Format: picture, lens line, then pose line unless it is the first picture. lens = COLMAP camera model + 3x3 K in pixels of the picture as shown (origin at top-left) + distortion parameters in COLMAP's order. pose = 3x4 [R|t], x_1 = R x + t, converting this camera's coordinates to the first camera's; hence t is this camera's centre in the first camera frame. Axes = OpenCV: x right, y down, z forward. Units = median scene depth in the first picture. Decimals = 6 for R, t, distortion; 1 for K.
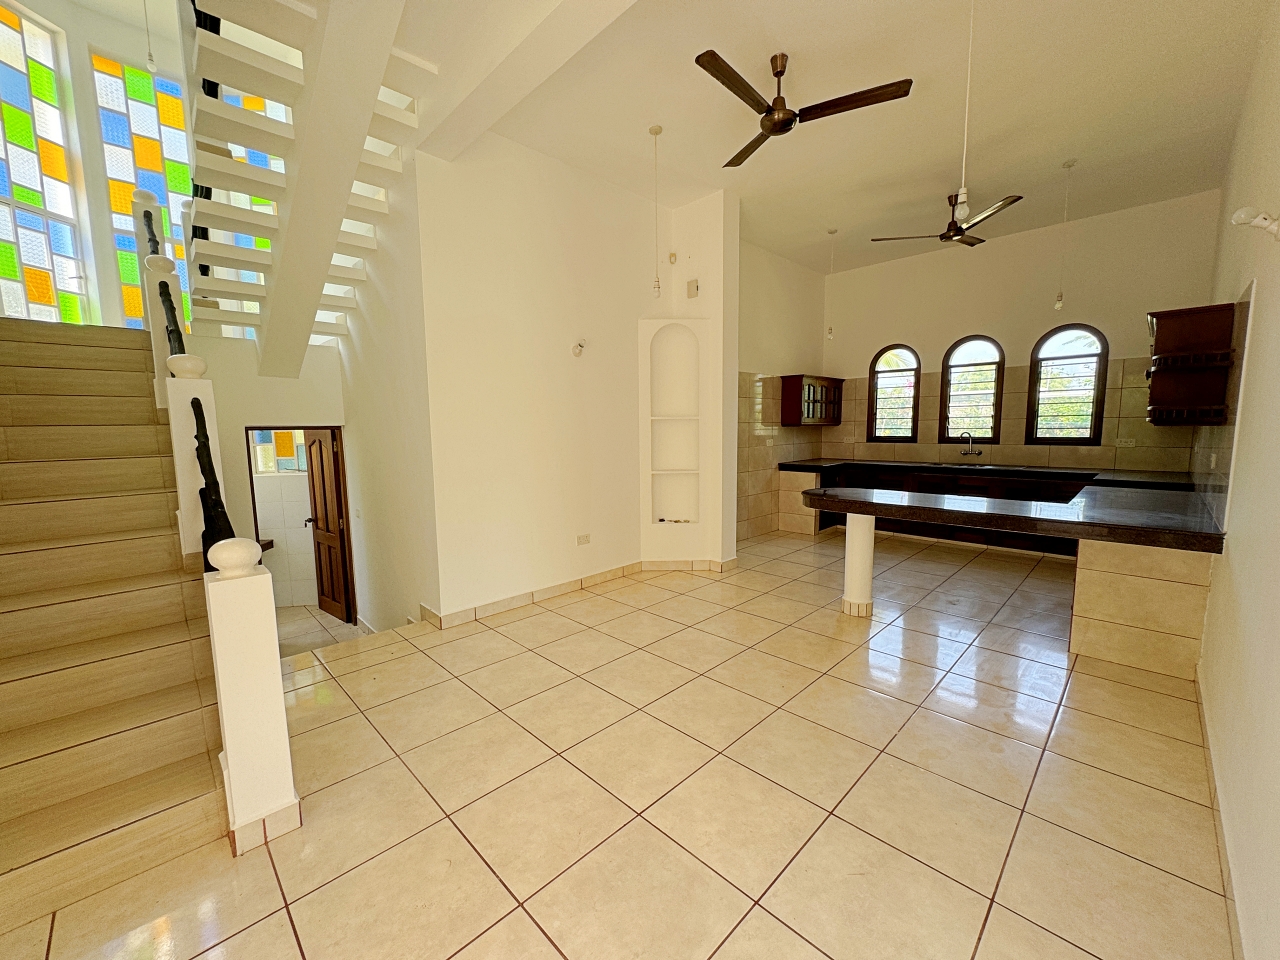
lens RADIAL K [[515.5, 0, 637.7], [0, 515.5, 480.8], [0, 0, 1]] dist [0.004826, 0.000216]
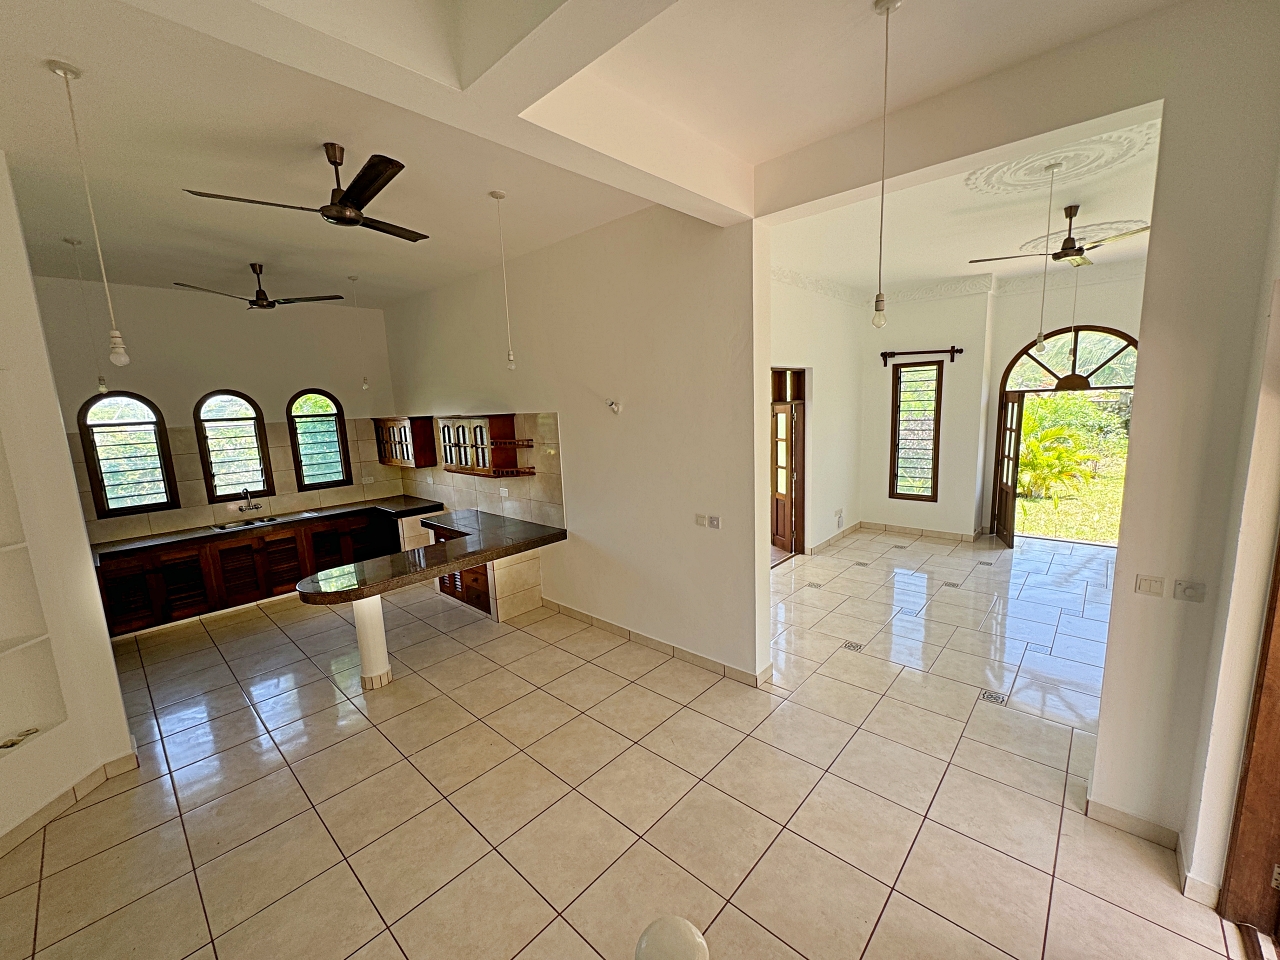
lens RADIAL K [[510.8, 0, 637.0], [0, 510.8, 482.9], [0, 0, 1]] dist [-0.004678, -0.000207]
pose [[-0.039832, -0.143026, 0.988917, -0.320022], [0.150022, 0.977628, 0.147436, -0.125505], [-0.987880, 0.154232, -0.017483, 0.262029]]
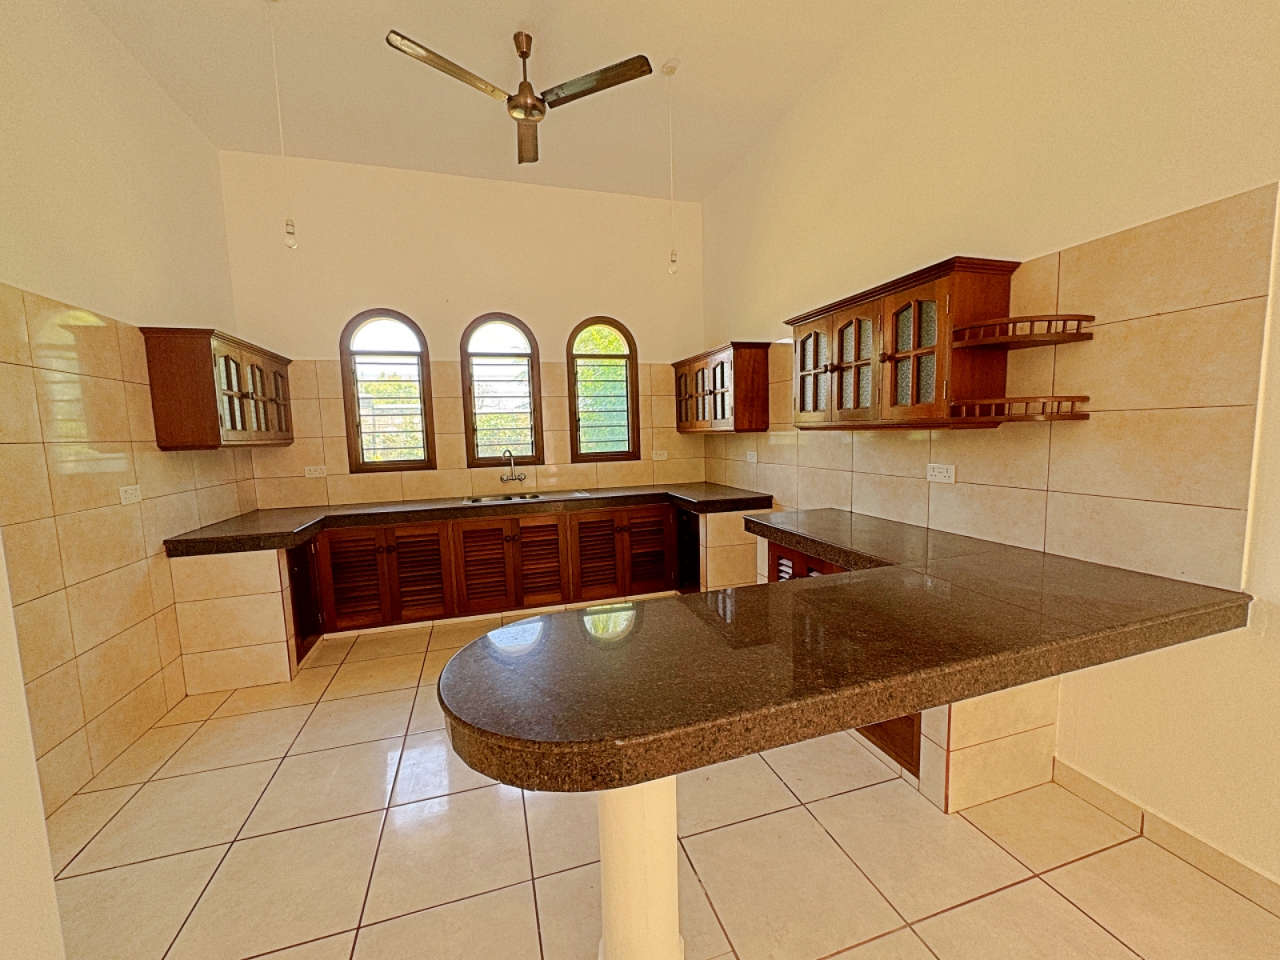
lens RADIAL K [[515.5, 0, 637.7], [0, 515.5, 480.8], [0, 0, 1]] dist [0.004826, 0.000216]
pose [[0.465753, -0.087106, 0.880617, 0.091608], [0.118024, 0.992367, 0.035738, -0.052727], [-0.877009, 0.087289, 0.472479, 0.480924]]
